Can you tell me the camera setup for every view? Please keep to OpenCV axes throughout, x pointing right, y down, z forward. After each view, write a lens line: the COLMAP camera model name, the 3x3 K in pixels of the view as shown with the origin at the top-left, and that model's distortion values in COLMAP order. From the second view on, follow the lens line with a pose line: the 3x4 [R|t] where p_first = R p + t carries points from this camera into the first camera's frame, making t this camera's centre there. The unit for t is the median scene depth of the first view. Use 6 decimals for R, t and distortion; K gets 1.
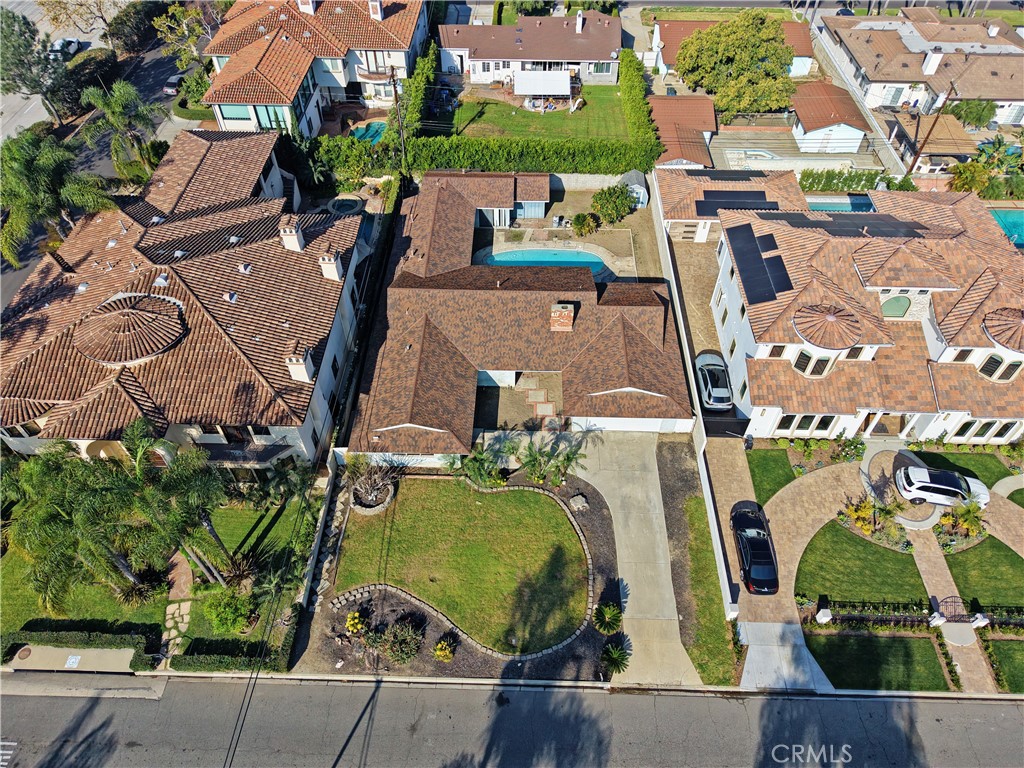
lens RADIAL K [[708.0, 0, 530.5], [0, 708.0, 404.5], [0, 0, 1]] dist [0.012083, -0.014004]
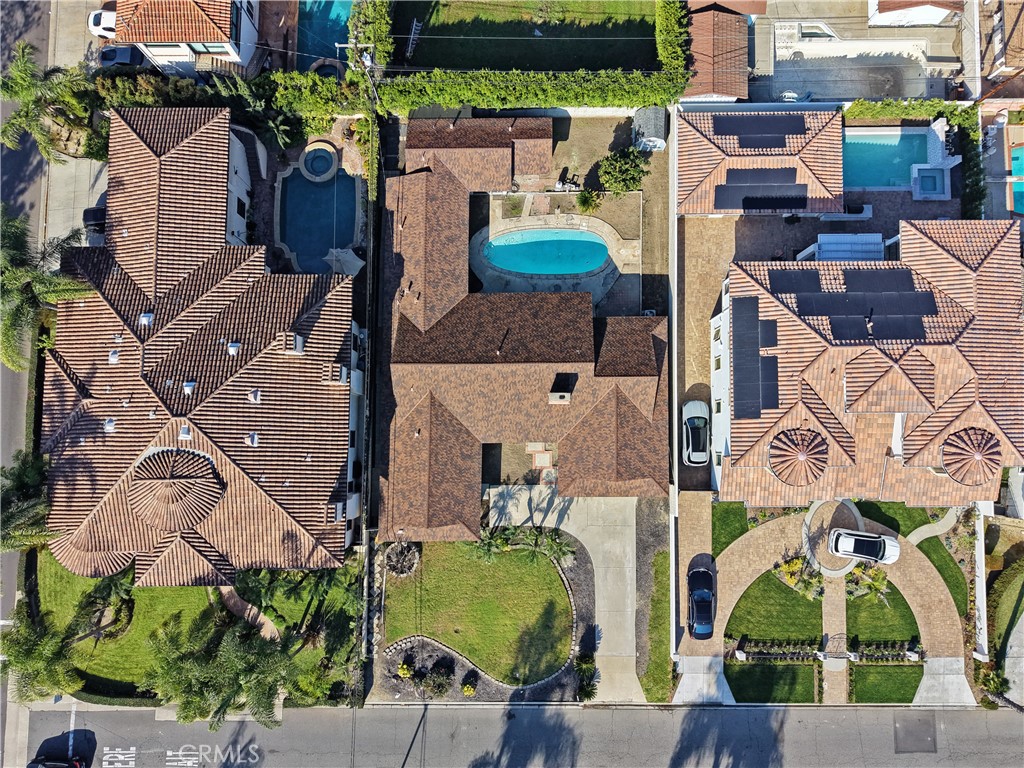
lens RADIAL K [[708.0, 0, 534.6], [0, 708.0, 434.9], [0, 0, 1]] dist [0.012083, -0.014004]
pose [[0.999987, 0.001580, 0.004763, 0.002445], [-0.004129, 0.798346, 0.602184, -0.780867], [-0.002851, -0.602196, 0.798343, 0.136303]]
